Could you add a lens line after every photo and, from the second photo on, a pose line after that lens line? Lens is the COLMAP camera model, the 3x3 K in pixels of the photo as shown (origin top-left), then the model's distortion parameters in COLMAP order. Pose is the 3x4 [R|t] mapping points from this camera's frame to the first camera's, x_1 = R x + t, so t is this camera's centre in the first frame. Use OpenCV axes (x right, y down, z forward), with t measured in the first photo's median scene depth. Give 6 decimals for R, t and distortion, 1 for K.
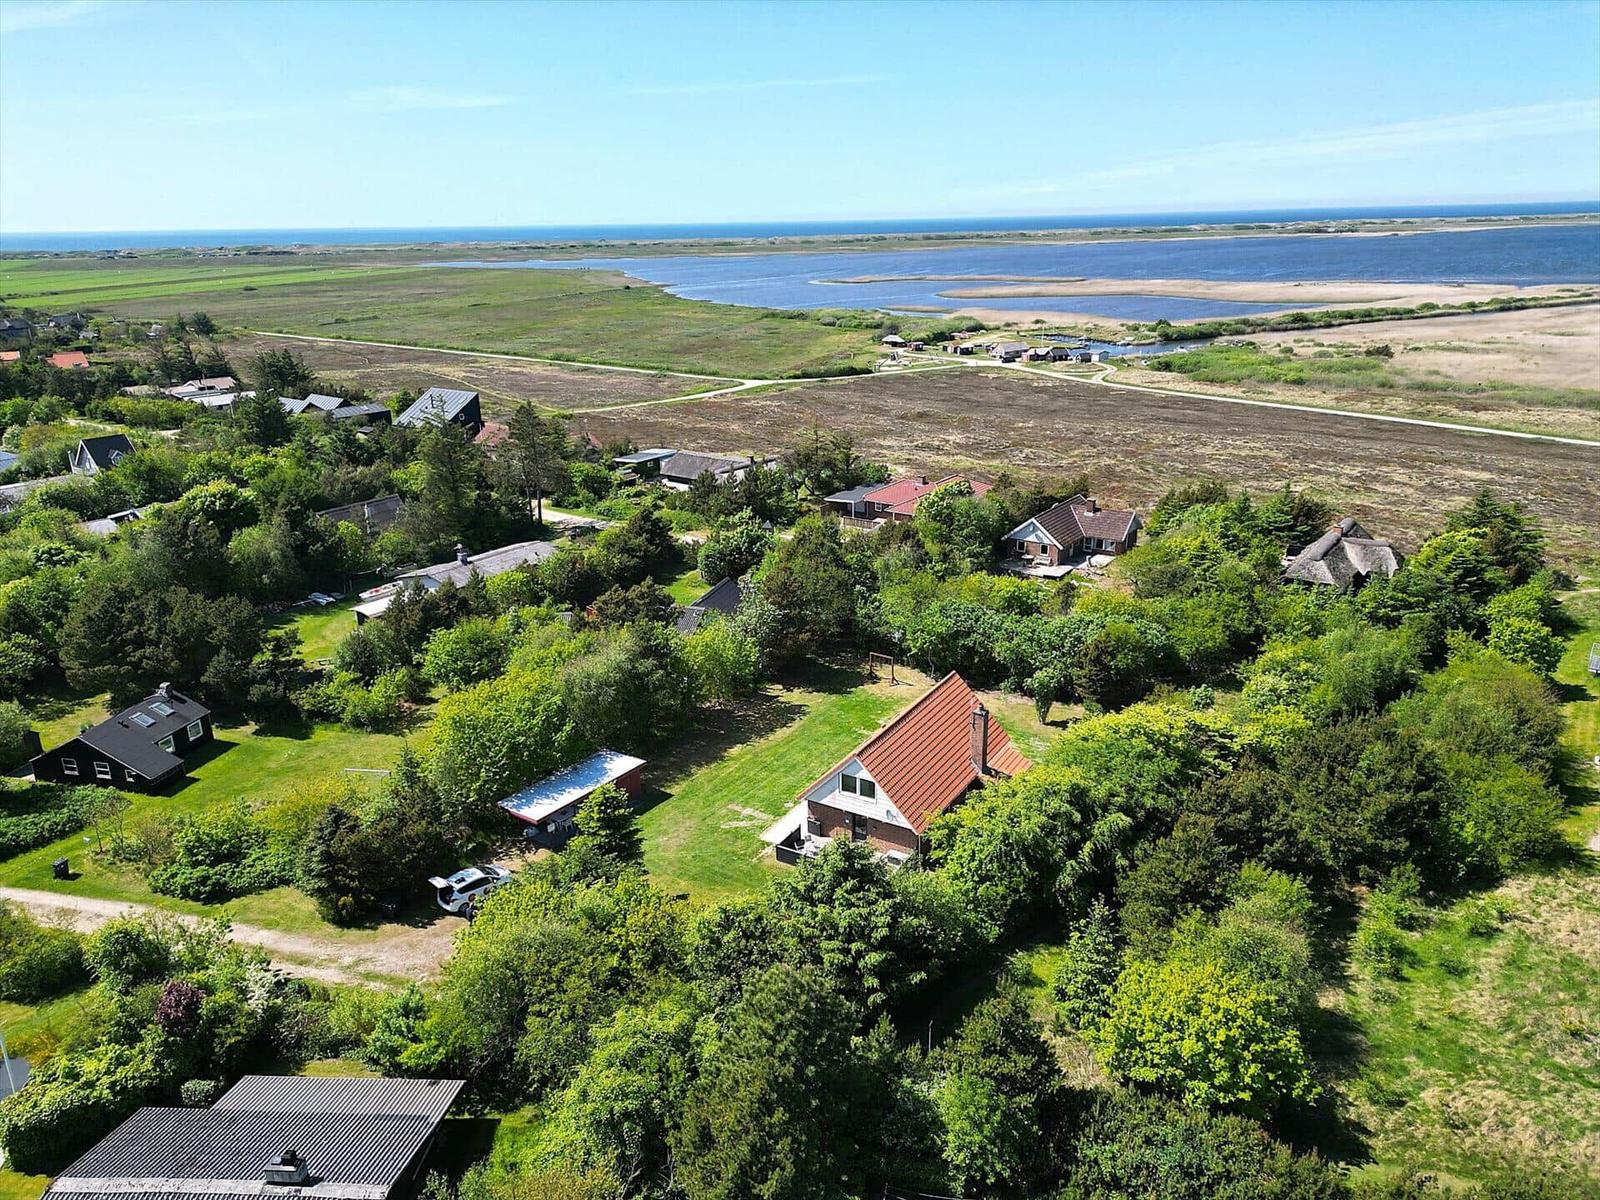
lens RADIAL K [[1108.9, 0, 800.0], [0, 1108.9, 600.0], [0, 0, 1]] dist [0.101669, -0.114255]
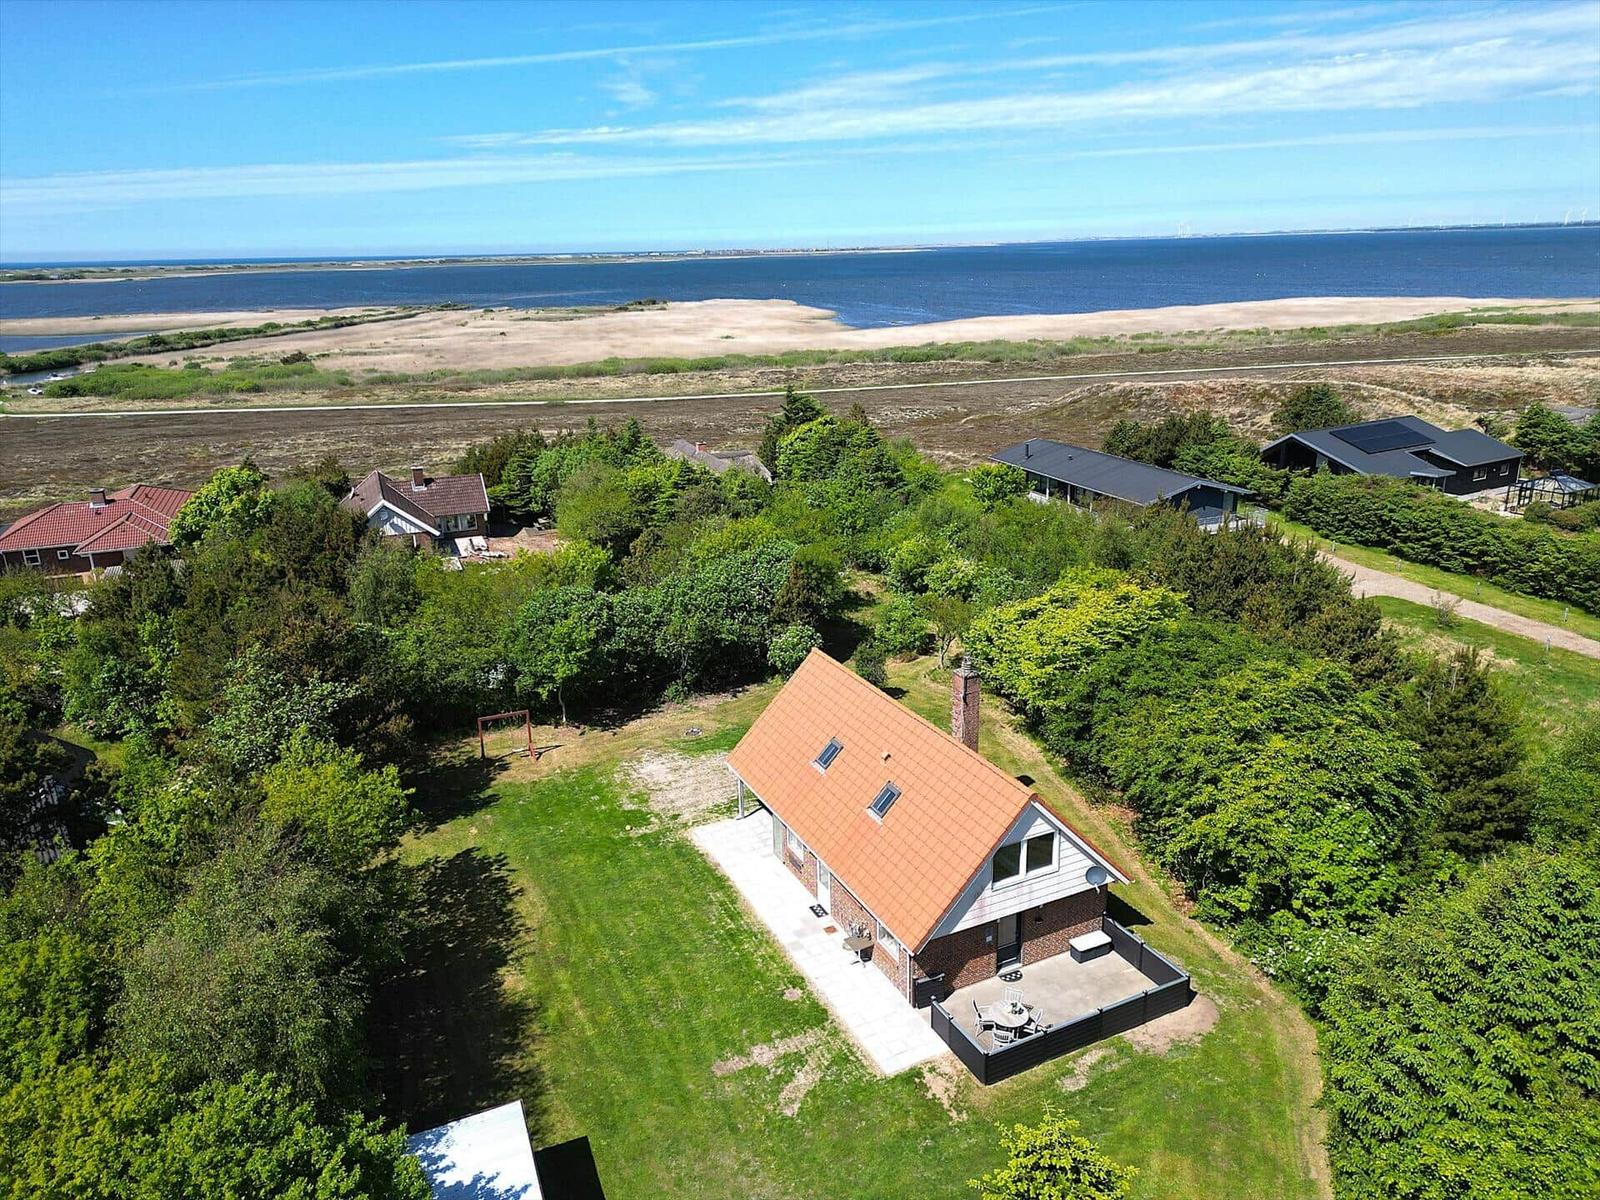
lens RADIAL K [[1108.9, 0, 800.0], [0, 1108.9, 600.0], [0, 0, 1]] dist [0.101669, -0.114255]
pose [[0.536351, -0.249178, 0.806373, -0.238857], [0.284579, 0.952867, 0.105161, -0.018268], [-0.794570, 0.173073, 0.581982, 0.463724]]
